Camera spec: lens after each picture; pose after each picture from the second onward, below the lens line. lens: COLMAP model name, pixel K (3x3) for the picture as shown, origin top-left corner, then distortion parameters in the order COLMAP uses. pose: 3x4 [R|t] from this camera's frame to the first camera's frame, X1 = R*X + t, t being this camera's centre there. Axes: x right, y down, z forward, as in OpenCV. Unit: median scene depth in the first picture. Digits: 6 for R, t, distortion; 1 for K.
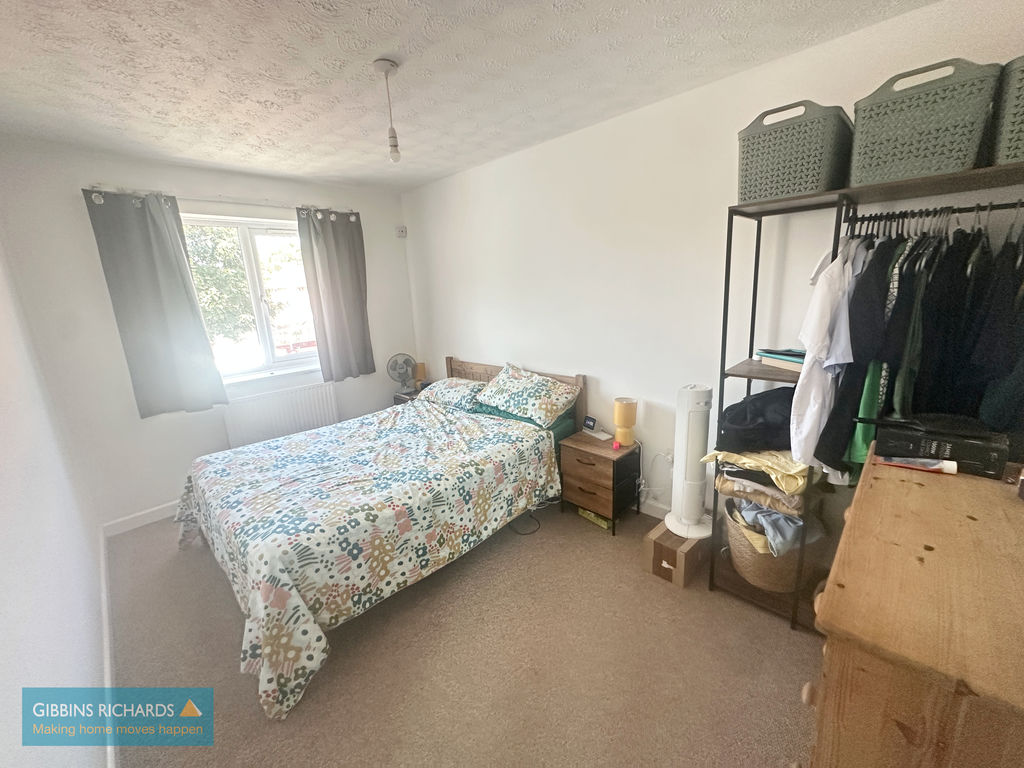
lens RADIAL K [[407.2, 0, 512.0], [0, 407.2, 384.0], [0, 0, 1]] dist [-0.003052, -0.000143]
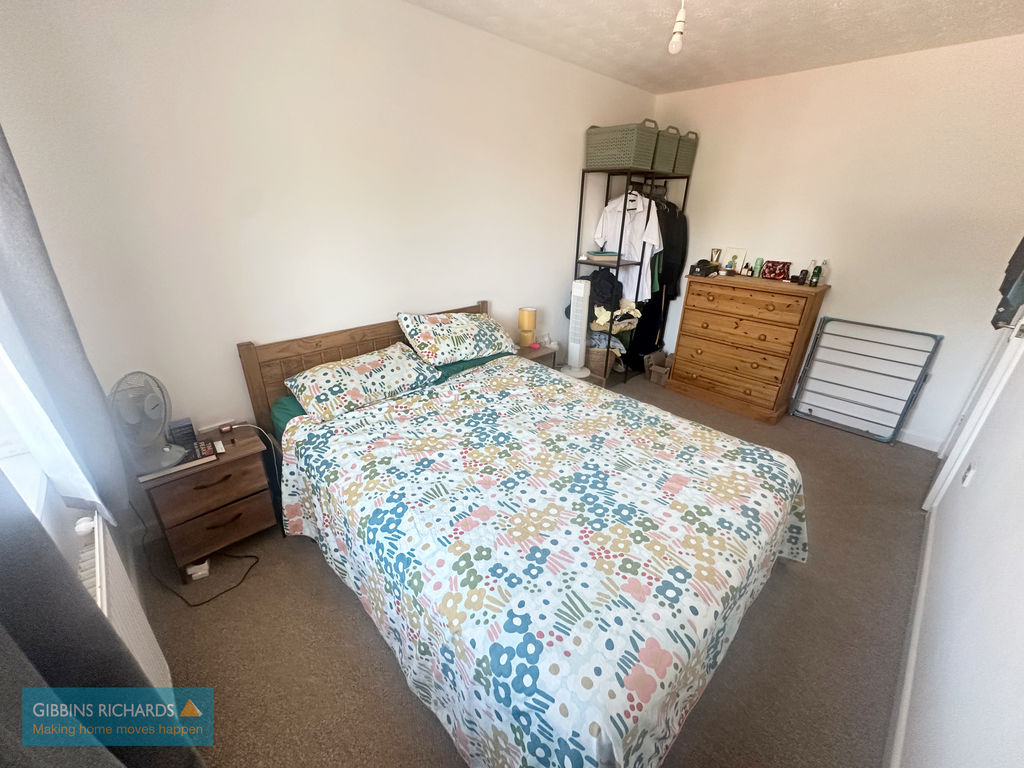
lens RADIAL K [[407.2, 0, 512.0], [0, 407.2, 384.0], [0, 0, 1]] dist [-0.003052, -0.000143]
pose [[0.039907, -0.356203, 0.933556, -0.931890], [0.220887, 0.914330, 0.339425, -0.176808], [-0.974483, 0.192665, 0.115168, 0.931553]]
